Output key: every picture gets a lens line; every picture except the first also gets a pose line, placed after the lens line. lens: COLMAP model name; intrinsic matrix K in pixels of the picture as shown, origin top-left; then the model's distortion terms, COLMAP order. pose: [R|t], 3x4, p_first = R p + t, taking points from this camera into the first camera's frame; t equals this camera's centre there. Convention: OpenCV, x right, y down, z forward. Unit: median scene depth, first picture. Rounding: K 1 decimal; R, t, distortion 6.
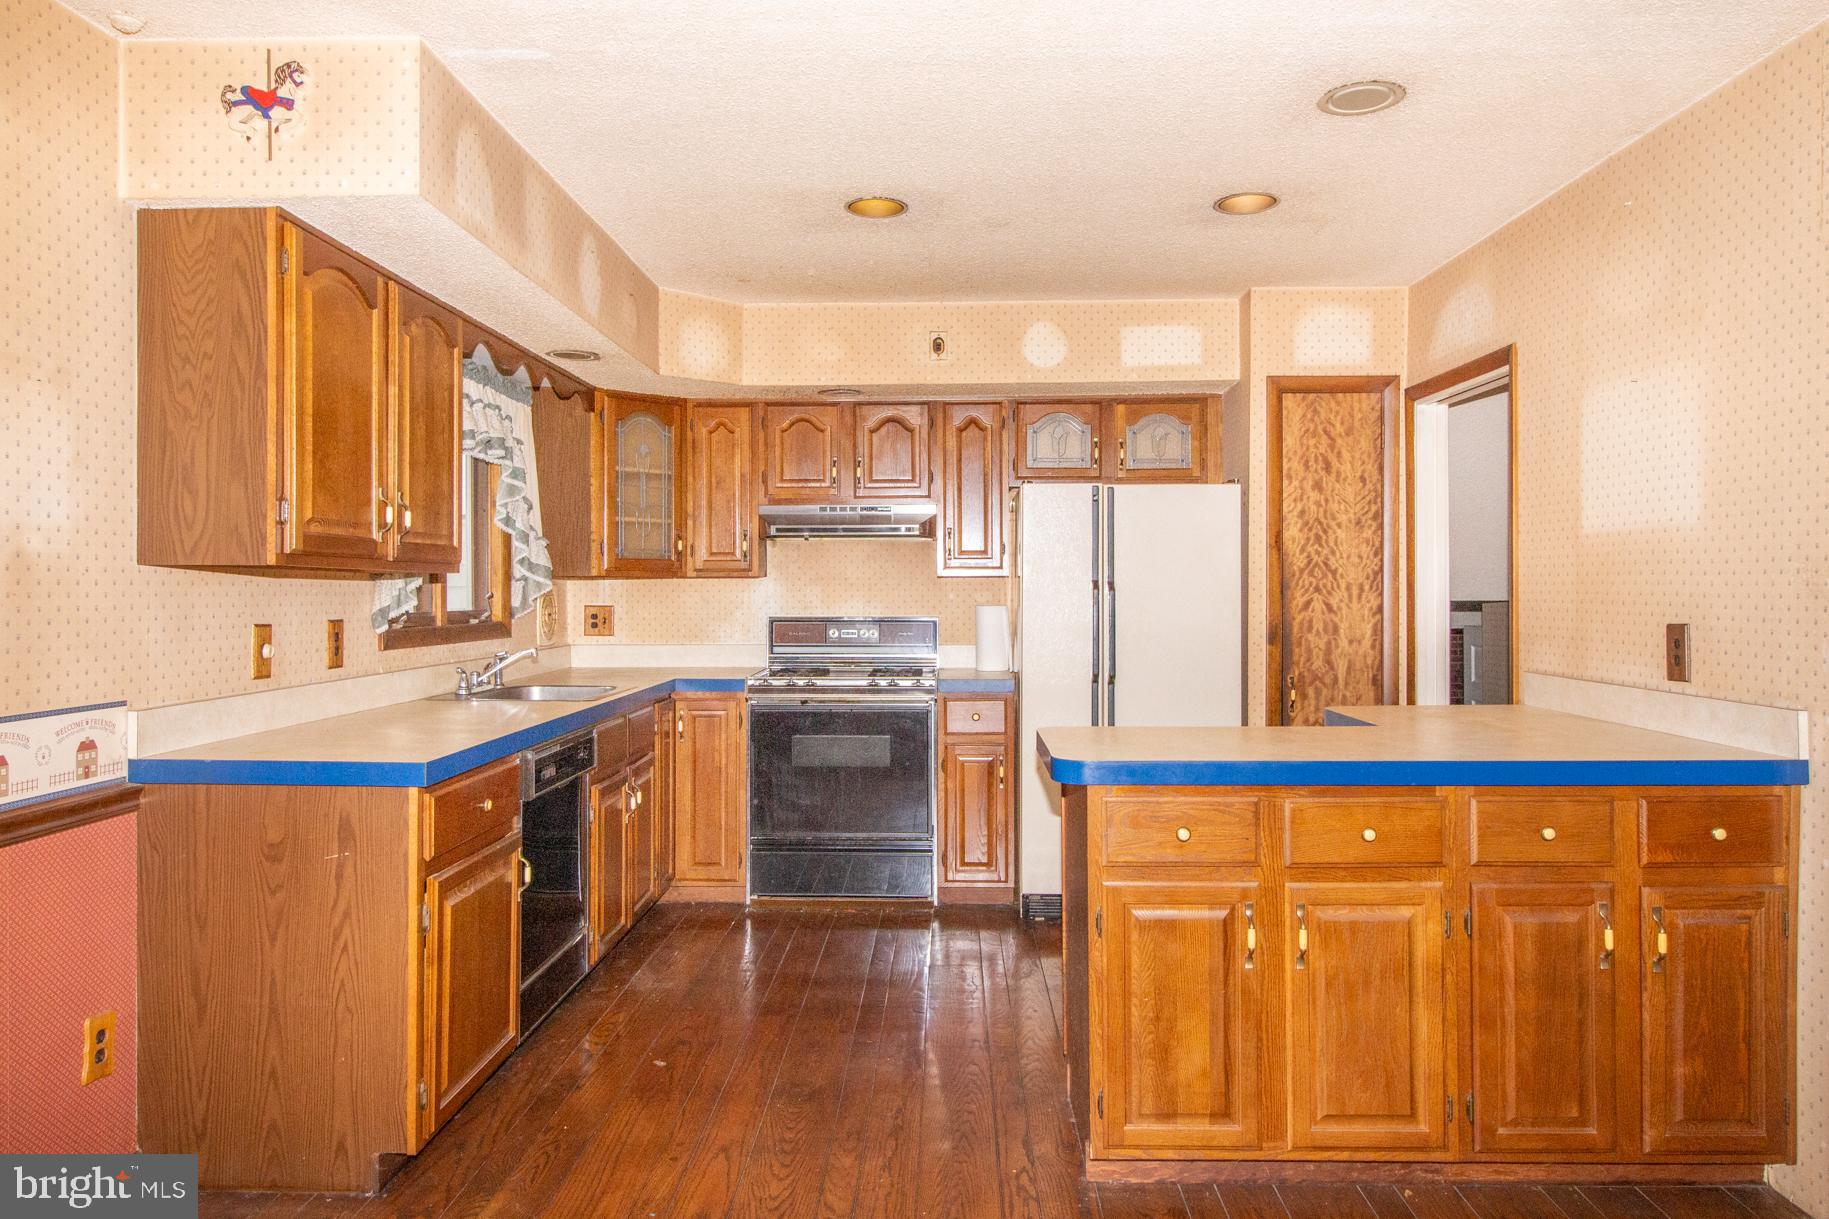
lens RADIAL K [[1227.4, 0, 916.1], [0, 1227.4, 587.7], [0, 0, 1]] dist [0.037439, -0.051350]
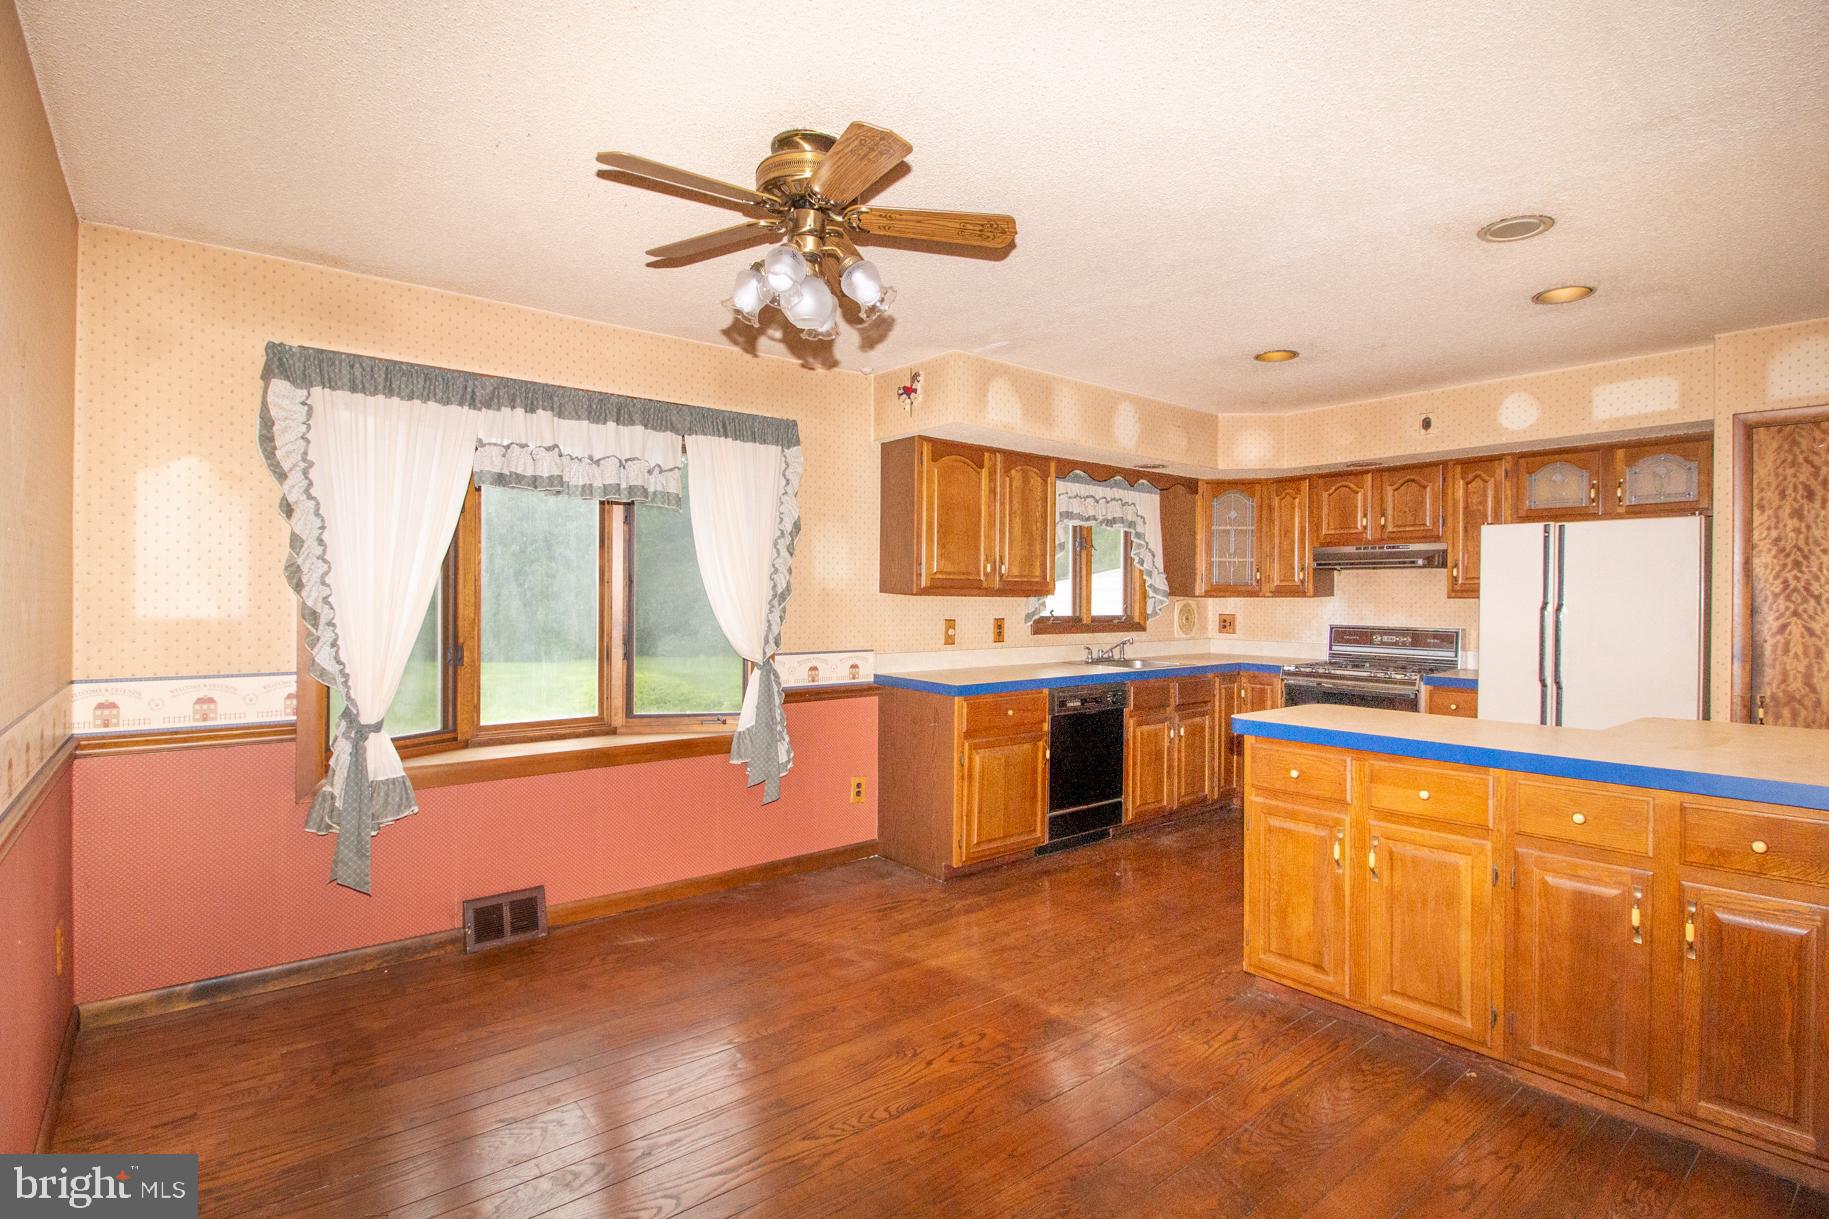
lens RADIAL K [[863.6, 0, 910.9], [0, 863.6, 594.3], [0, 0, 1]] dist [-0.001664, -0.013646]
pose [[0.658231, 0.004770, -0.752800, 0.372576], [-0.008230, 0.999966, -0.000860, -0.008144], [0.752771, 0.006762, 0.658248, -0.028010]]
